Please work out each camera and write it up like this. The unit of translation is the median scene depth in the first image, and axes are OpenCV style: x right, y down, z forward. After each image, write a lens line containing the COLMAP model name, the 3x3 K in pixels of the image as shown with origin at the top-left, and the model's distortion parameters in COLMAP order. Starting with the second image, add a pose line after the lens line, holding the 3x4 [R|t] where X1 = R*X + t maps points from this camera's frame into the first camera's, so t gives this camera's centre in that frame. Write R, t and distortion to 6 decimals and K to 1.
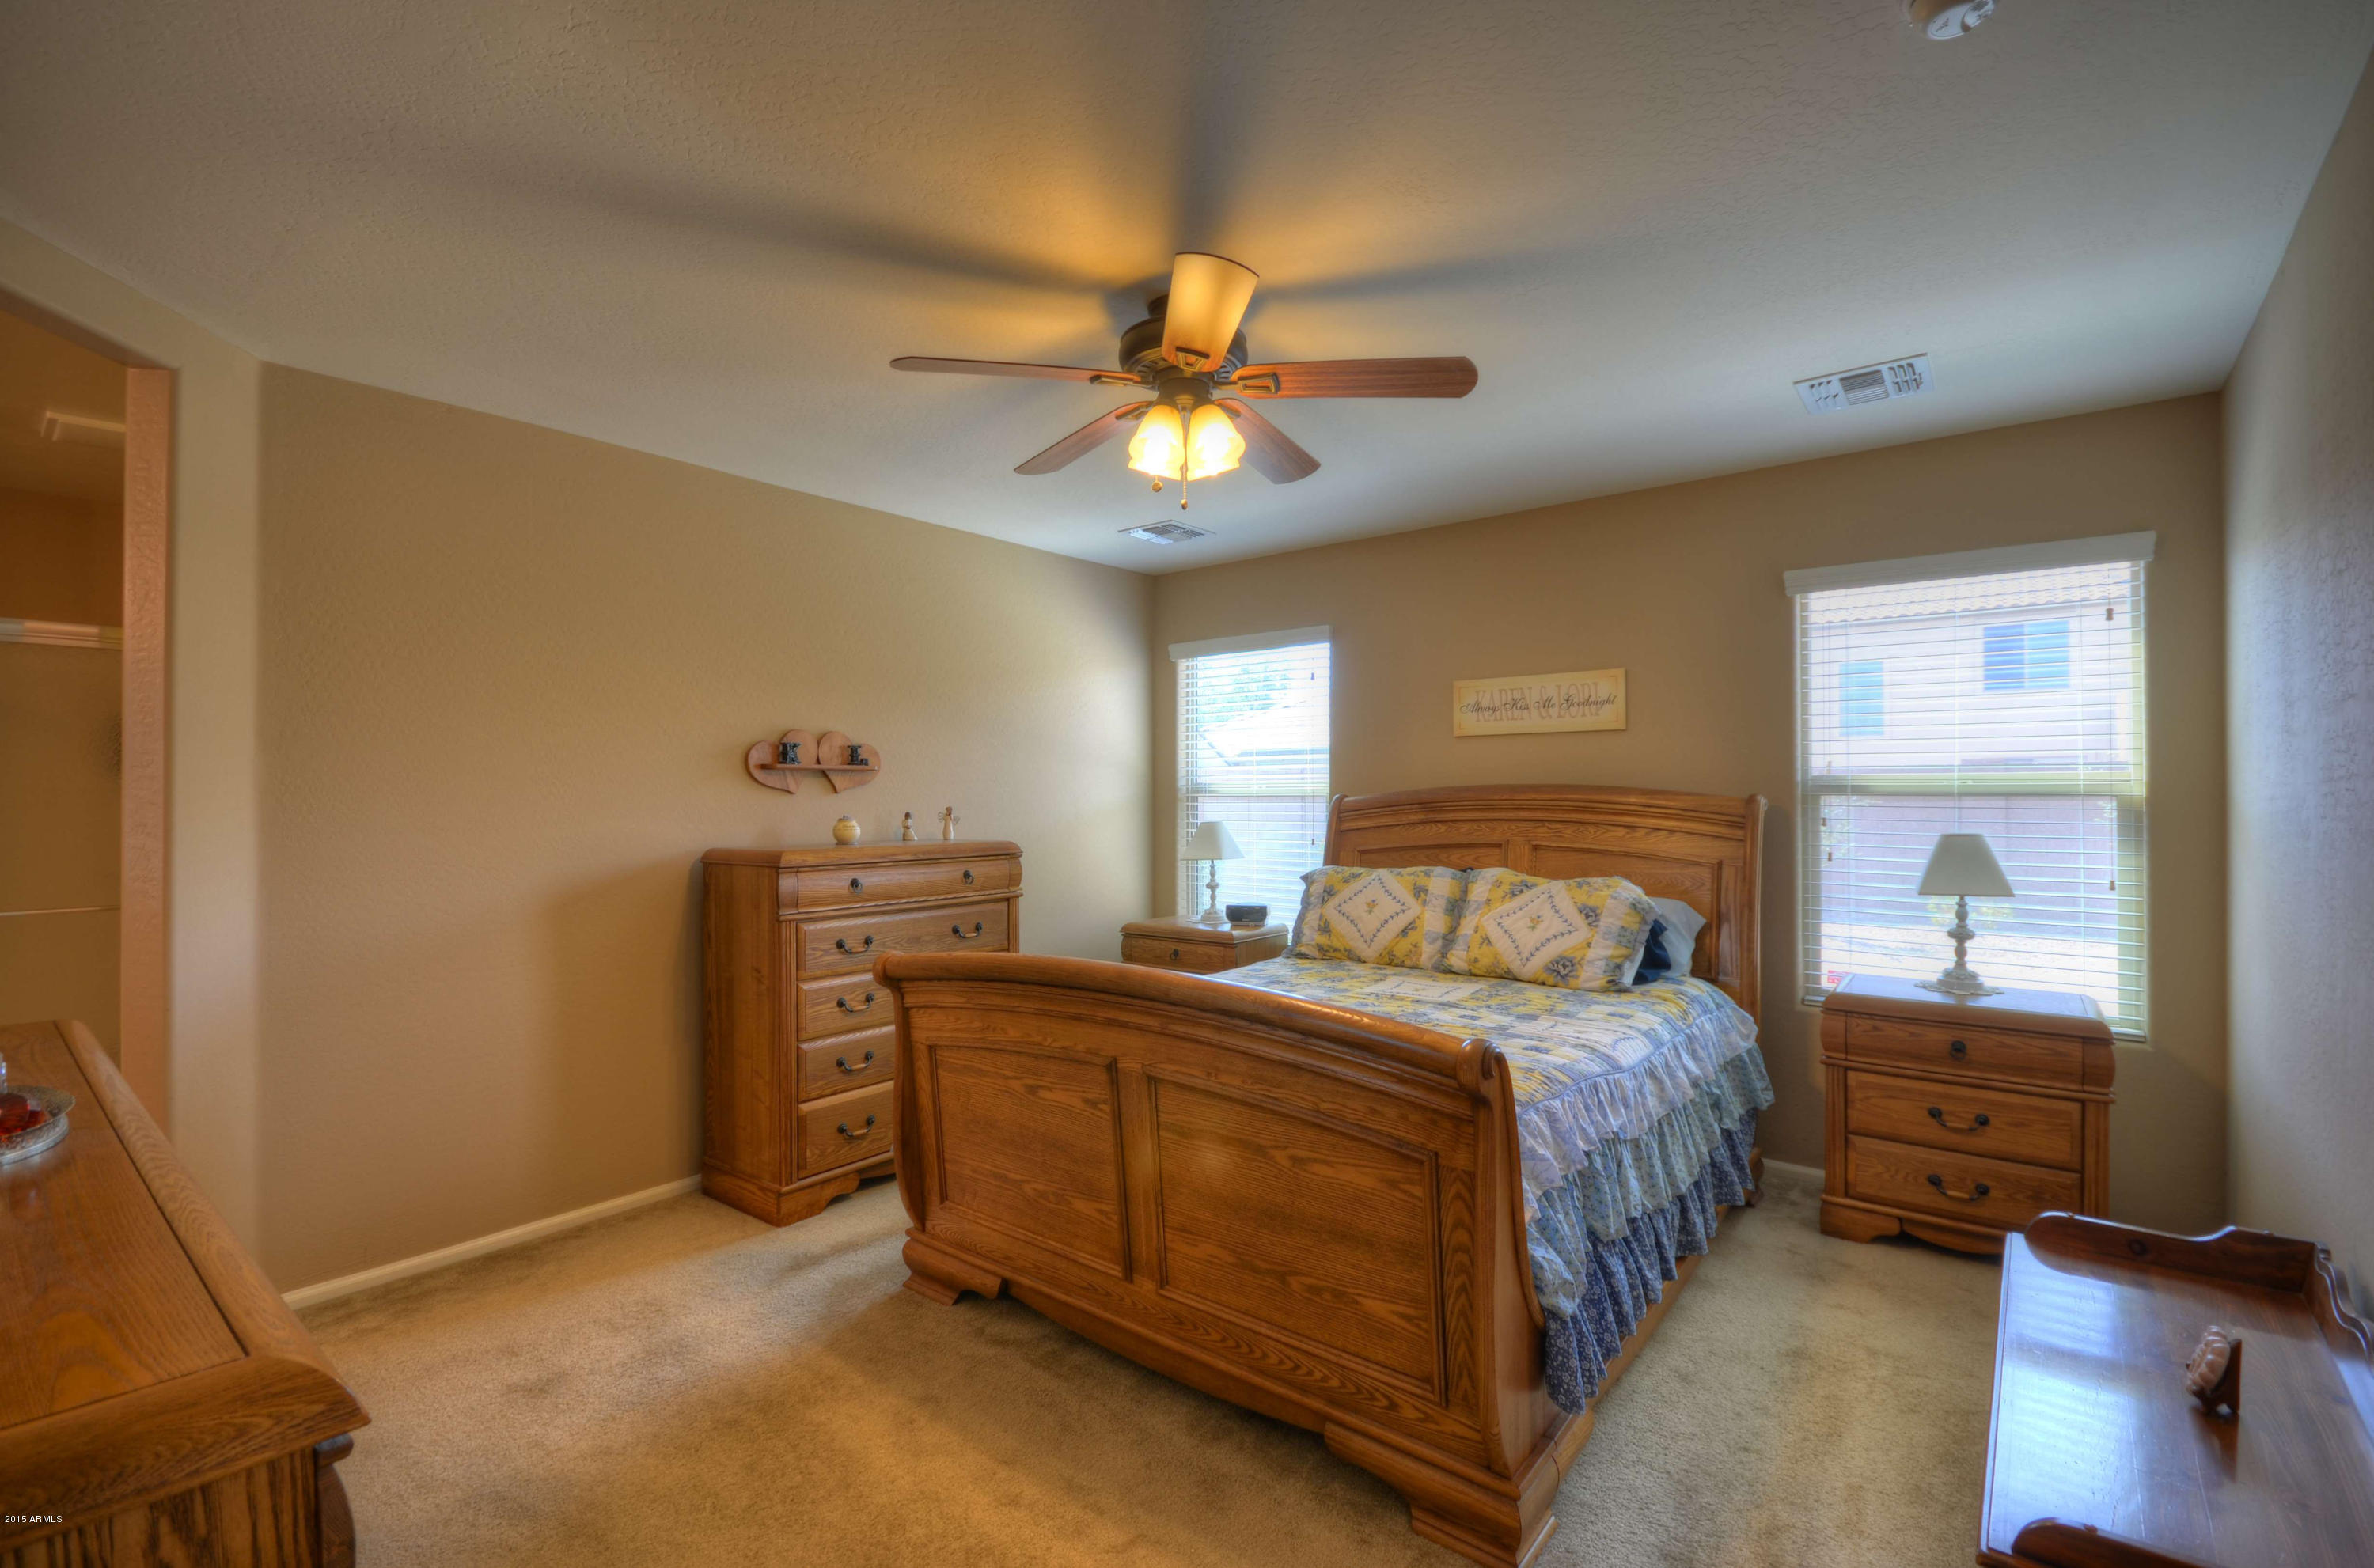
lens RADIAL K [[1039.8, 0, 1195.1], [0, 1039.8, 801.3], [0, 0, 1]] dist [0.008196, -0.010671]
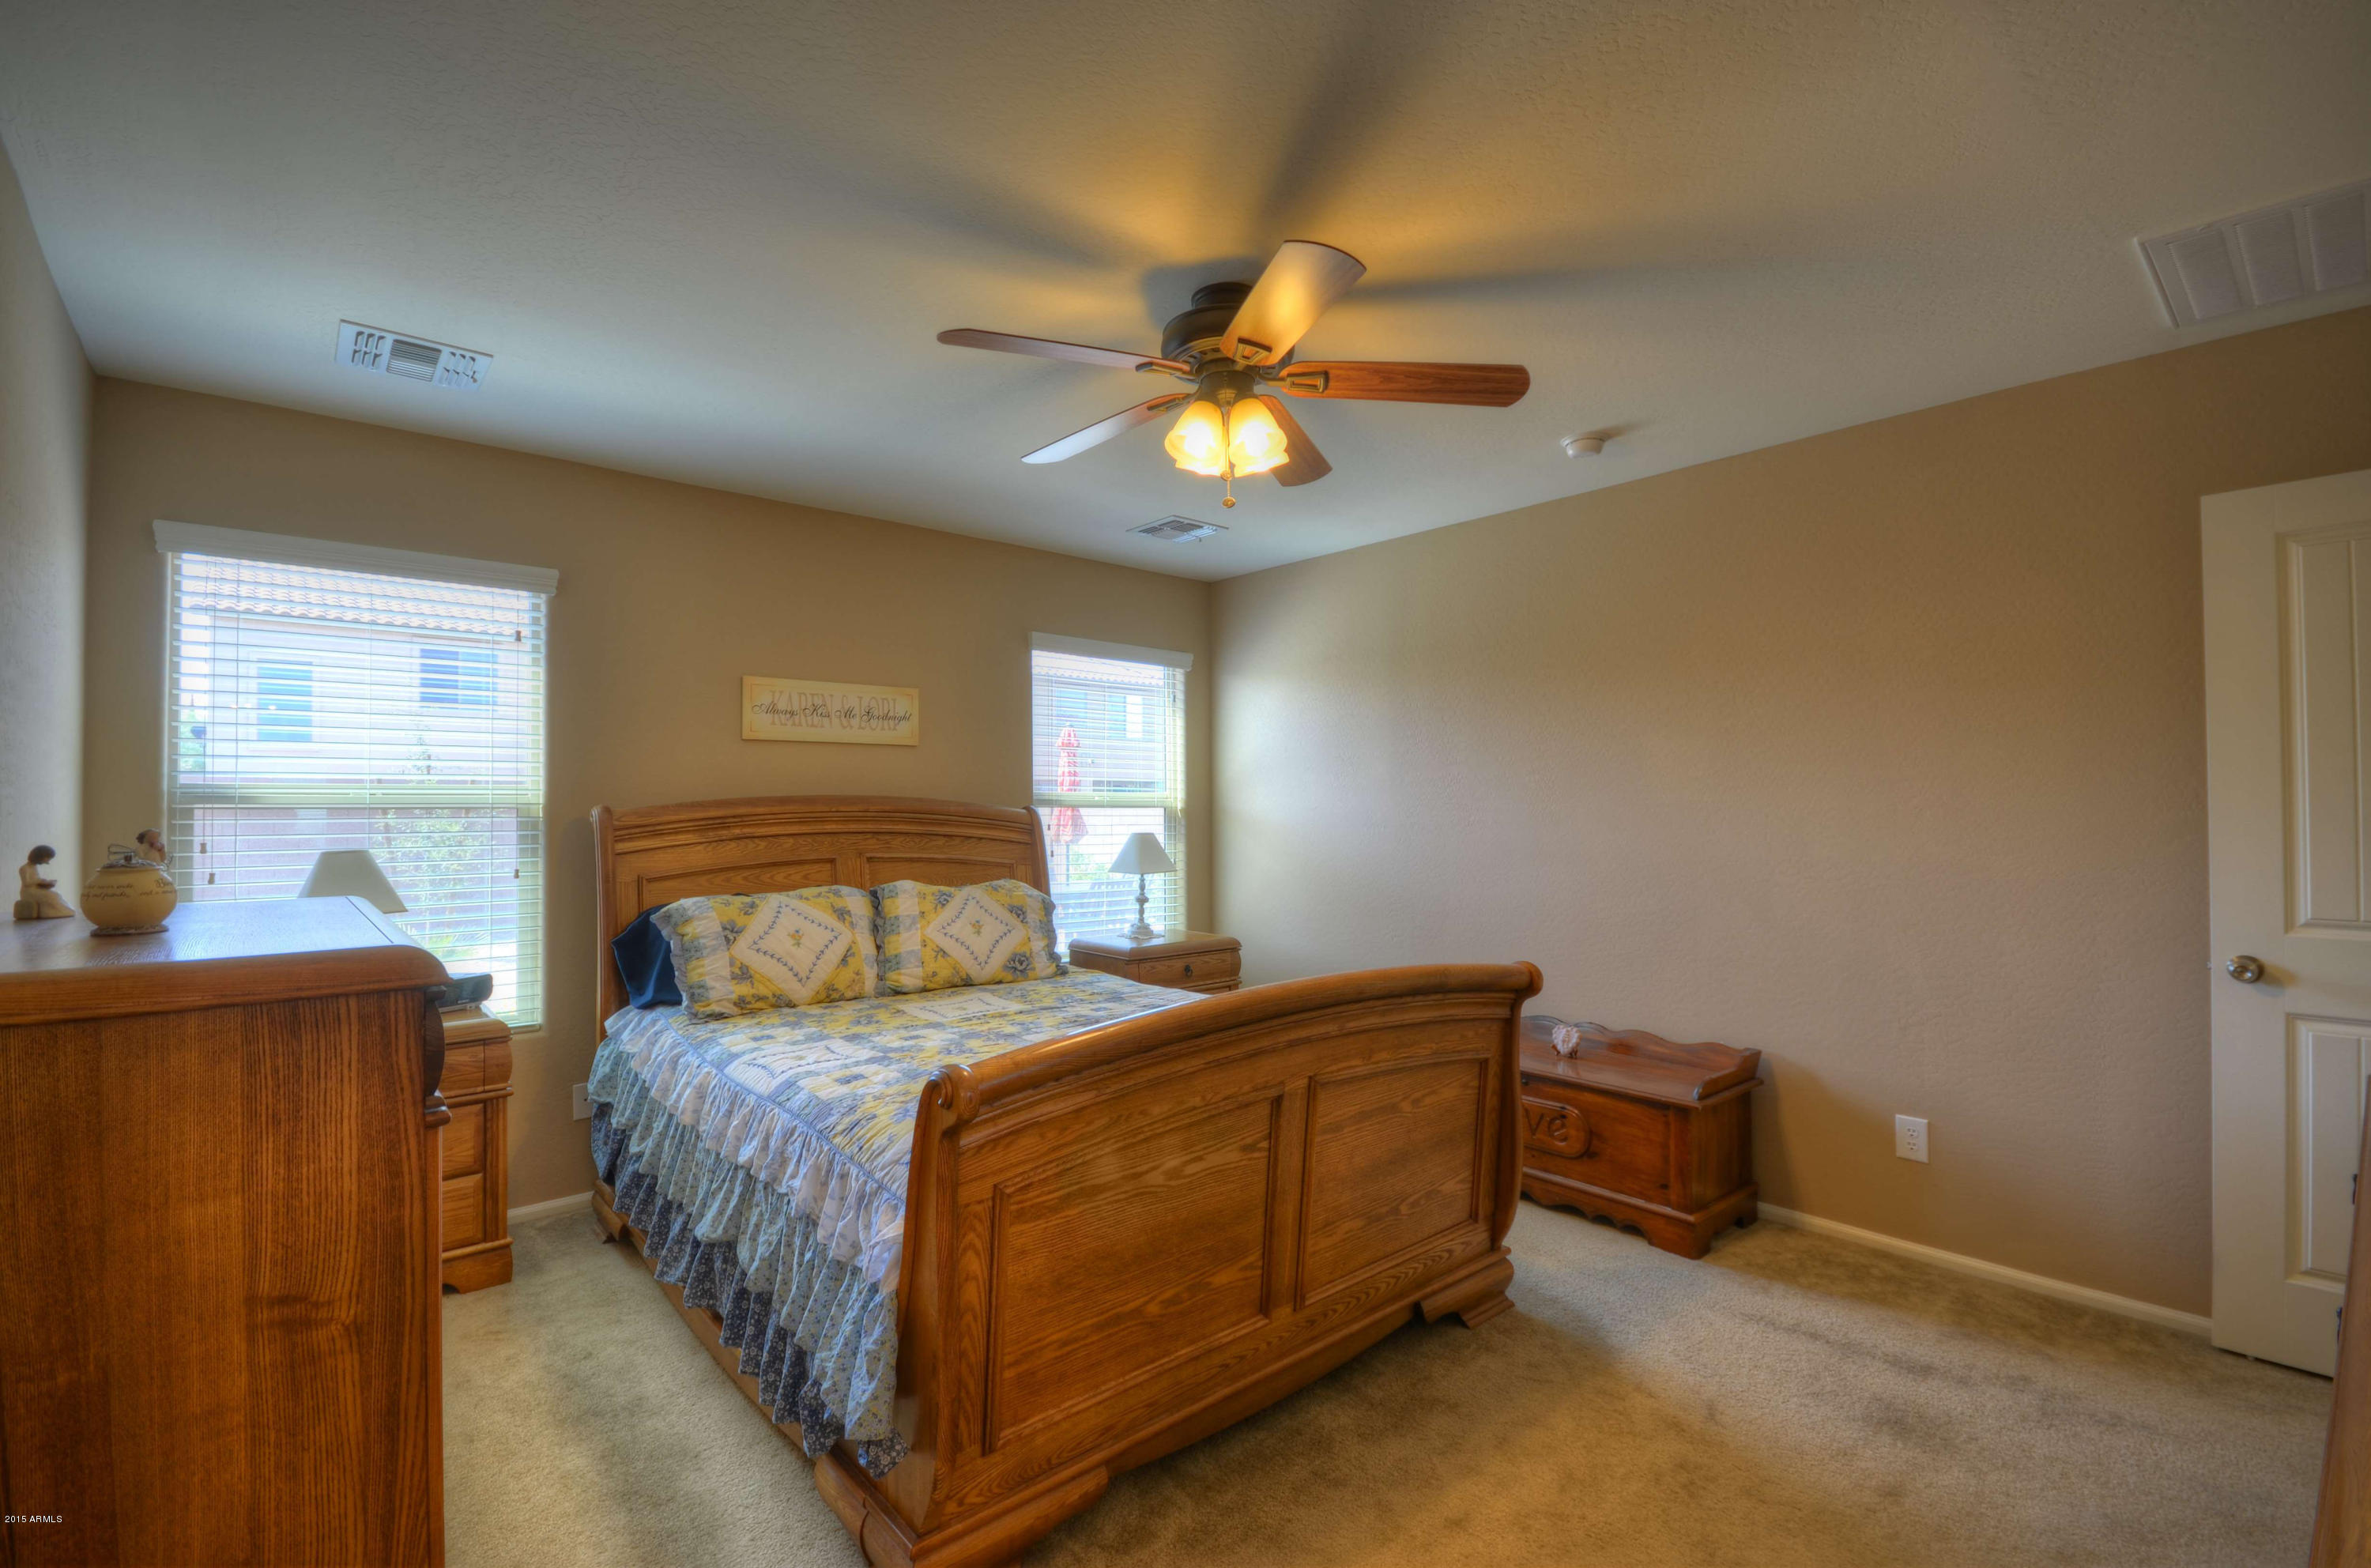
lens RADIAL K [[1038.6, 0, 1187.1], [0, 1038.6, 790.6], [0, 0, 1]] dist [0.008196, -0.010671]
pose [[0.181967, 0.018362, 0.983133, -0.618054], [0.005530, 0.999791, -0.019696, -0.000060], [-0.983289, 0.009021, 0.181827, 0.550936]]
